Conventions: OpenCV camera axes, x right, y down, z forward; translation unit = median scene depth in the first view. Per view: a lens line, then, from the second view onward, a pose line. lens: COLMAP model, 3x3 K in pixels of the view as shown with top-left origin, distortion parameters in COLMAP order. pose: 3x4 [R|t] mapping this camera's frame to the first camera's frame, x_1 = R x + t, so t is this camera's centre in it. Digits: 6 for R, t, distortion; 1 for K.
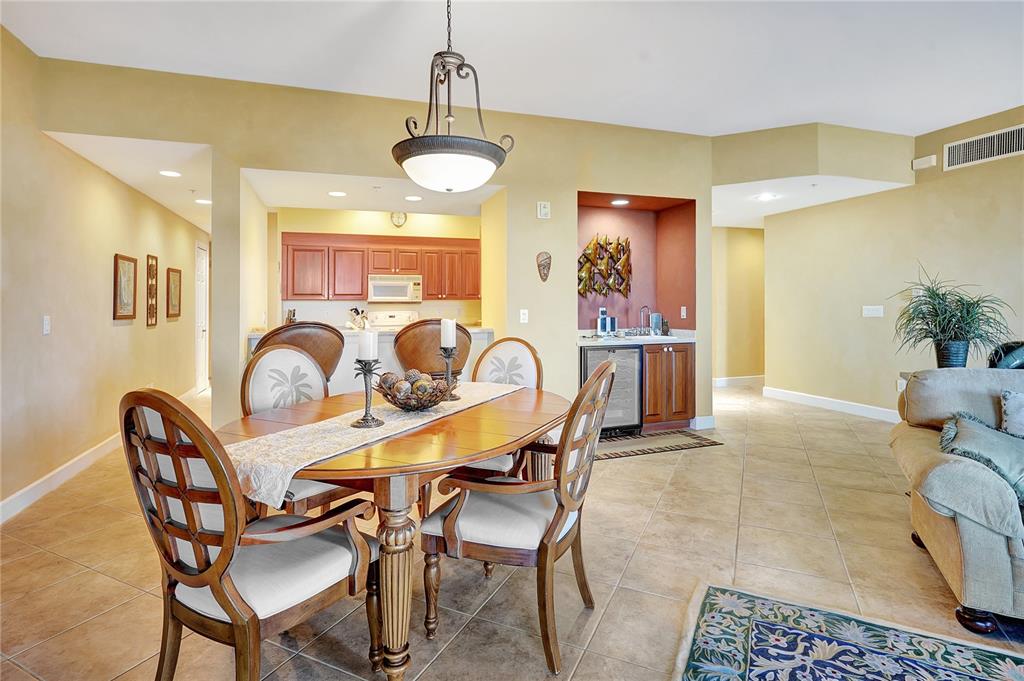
lens RADIAL K [[511.1, 0, 510.1], [0, 511.1, 304.7], [0, 0, 1]] dist [-0.000965, 0.000100]
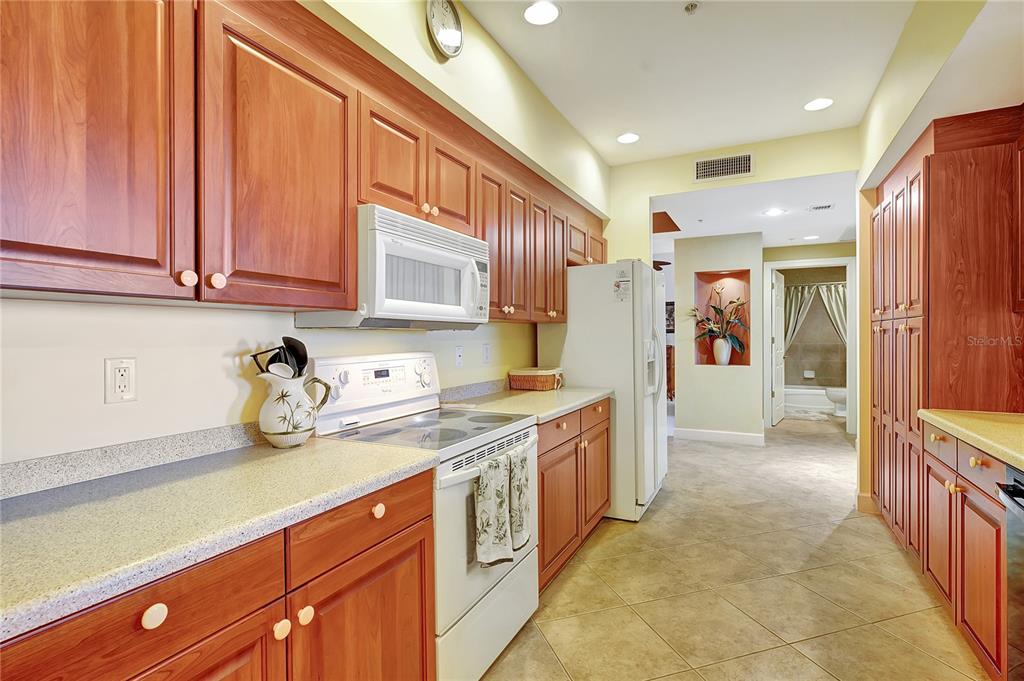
lens RADIAL K [[489.1, 0, 524.7], [0, 489.1, 340.1], [0, 0, 1]] dist [0.001199, 0.000426]
pose [[0.712693, -0.001771, 0.701474, -0.537607], [-0.001218, 0.999992, 0.003763, 0.005392], [-0.701475, -0.003536, 0.712685, 1.095757]]
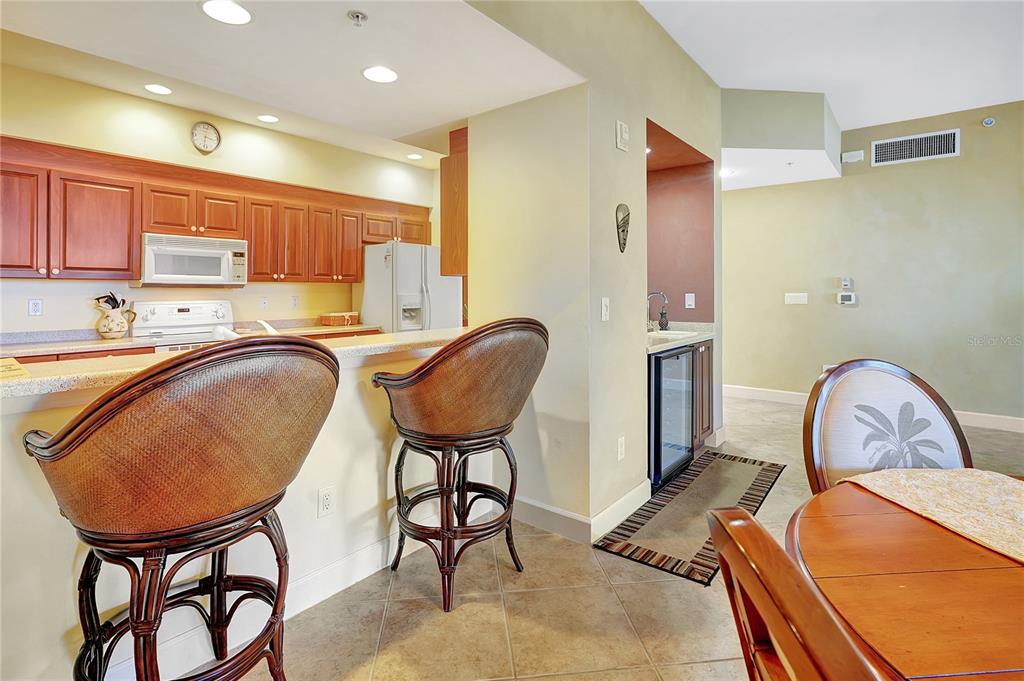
lens RADIAL K [[499.4, 0, 510.8], [0, 499.4, 292.7], [0, 0, 1]] dist [-0.002055, 0.000055]
pose [[0.848527, 0.002937, 0.529143, -0.316146], [-0.004190, 0.999991, 0.001167, 0.002862], [-0.529135, -0.003207, 0.848532, 0.485487]]
